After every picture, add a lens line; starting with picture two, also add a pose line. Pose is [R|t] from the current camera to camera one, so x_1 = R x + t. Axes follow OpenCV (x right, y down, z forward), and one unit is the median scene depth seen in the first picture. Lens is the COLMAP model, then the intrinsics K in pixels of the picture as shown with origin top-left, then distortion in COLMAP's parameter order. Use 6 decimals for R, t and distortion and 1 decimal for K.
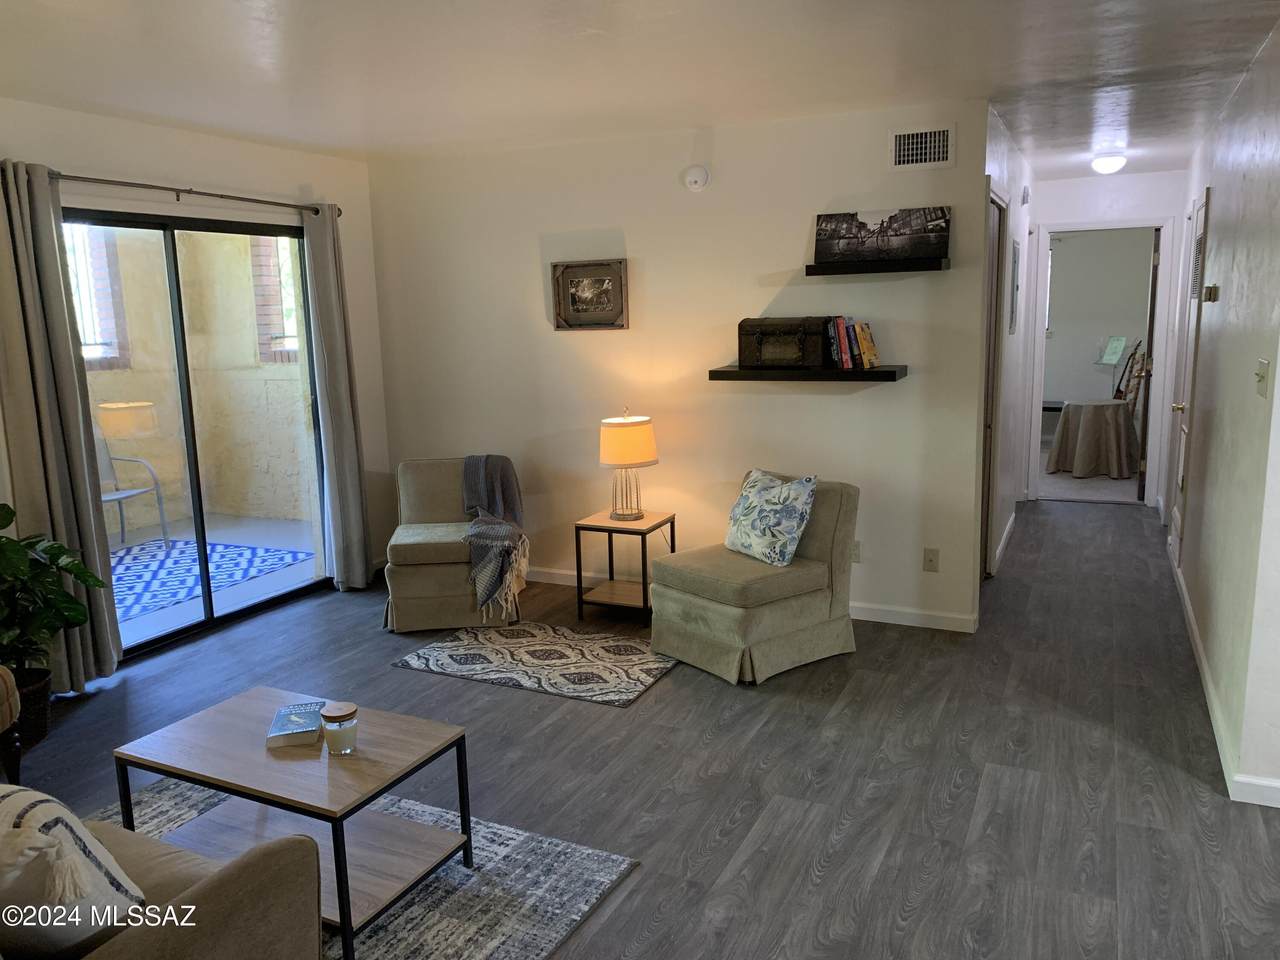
lens RADIAL K [[989.1, 0, 640.0], [0, 989.1, 480.0], [0, 0, 1]] dist [0.069987, -0.107847]
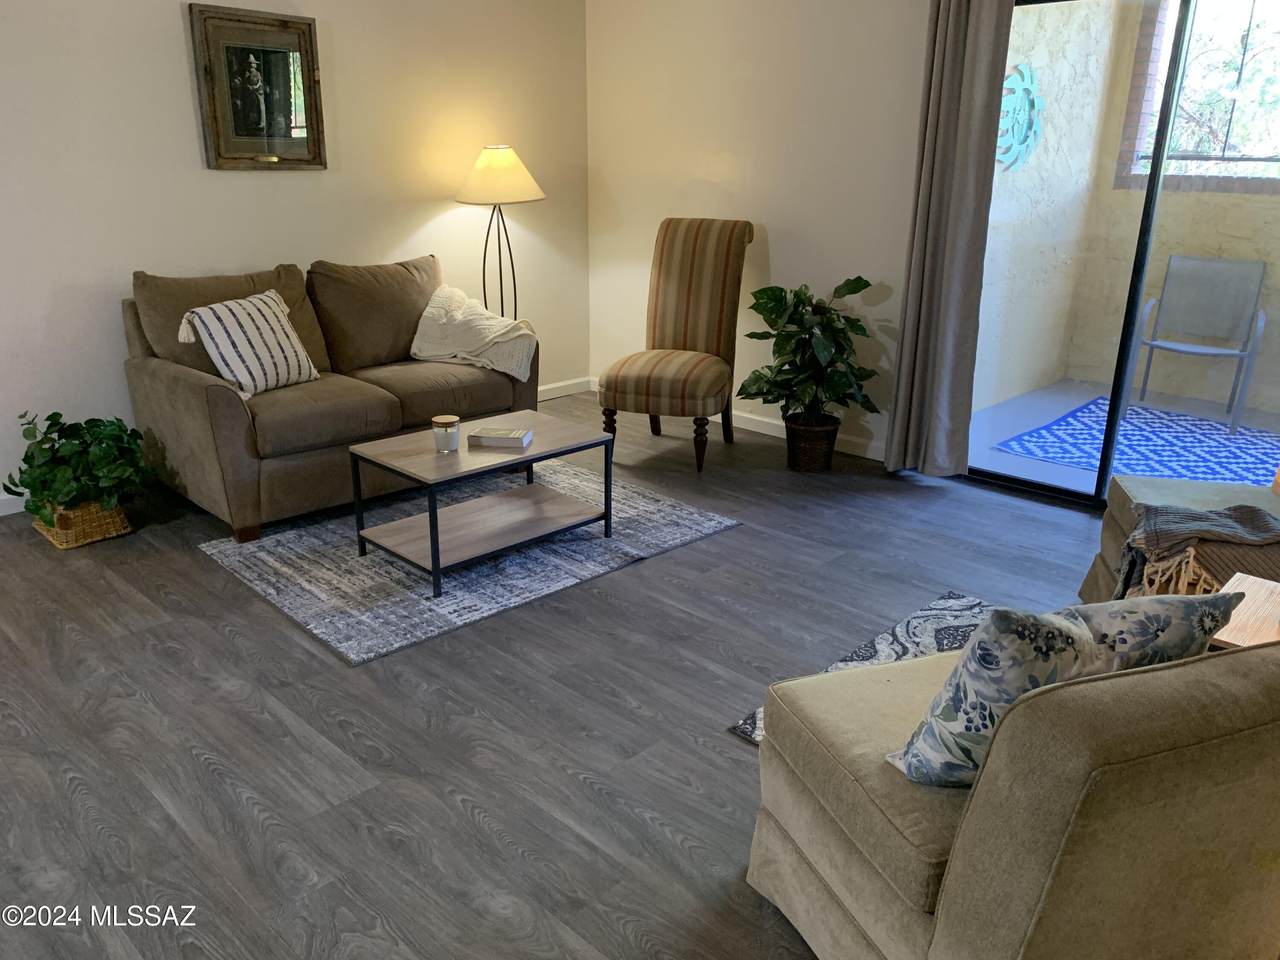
lens RADIAL K [[989.1, 0, 640.0], [0, 989.1, 480.0], [0, 0, 1]] dist [0.069987, -0.107847]
pose [[-0.327332, 0.316633, -0.890279, 0.475313], [-0.171460, 0.906640, 0.385493, -0.143175], [0.929223, 0.278832, -0.242483, 0.942426]]
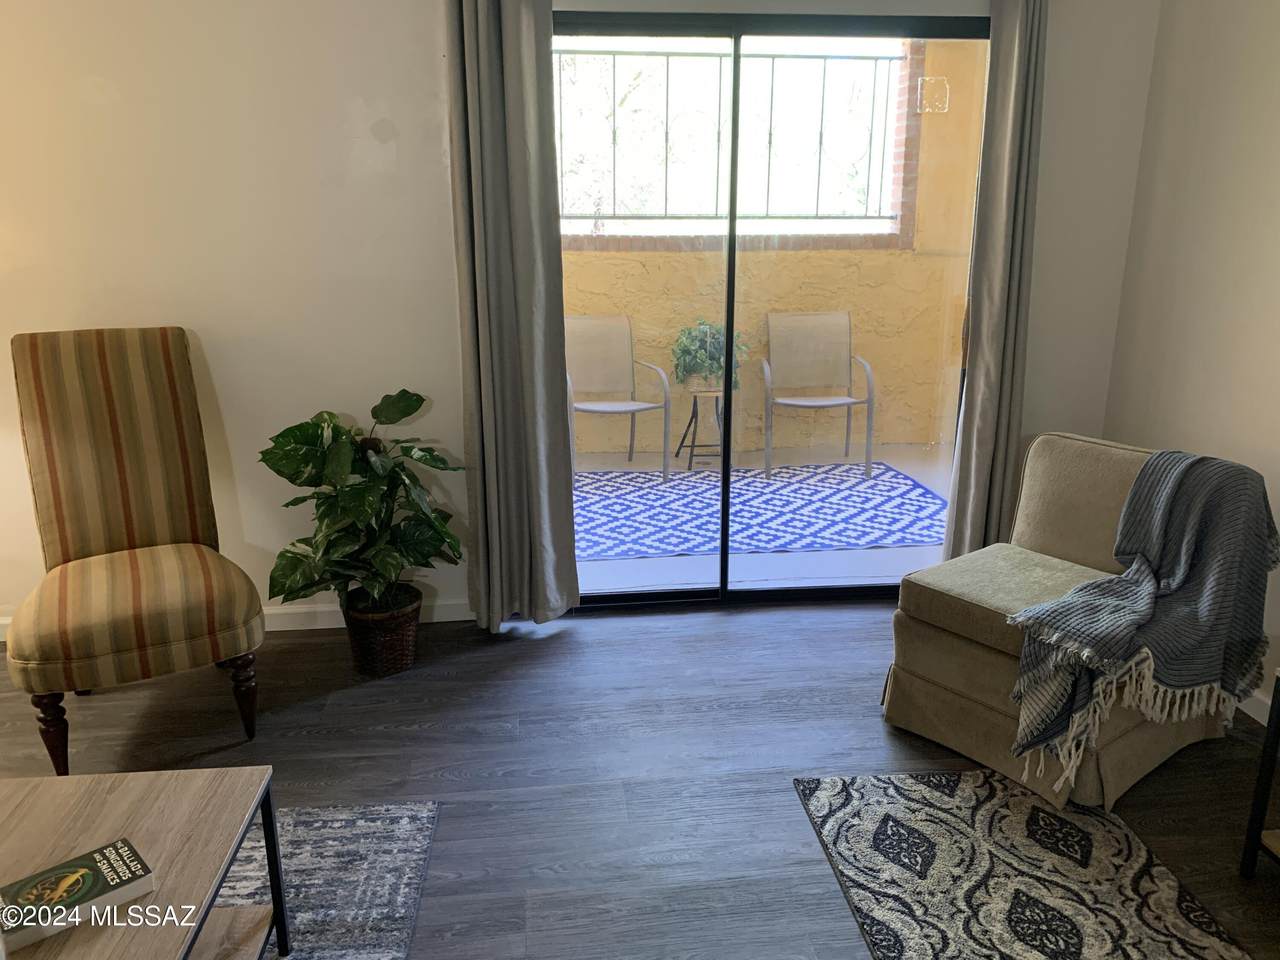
lens RADIAL K [[989.1, 0, 640.0], [0, 989.1, 480.0], [0, 0, 1]] dist [0.069987, -0.107847]
pose [[0.518965, 0.248218, -0.817963, 0.135657], [-0.157999, 0.968277, 0.193588, -0.082099], [0.840067, 0.028772, 0.541720, 0.605391]]
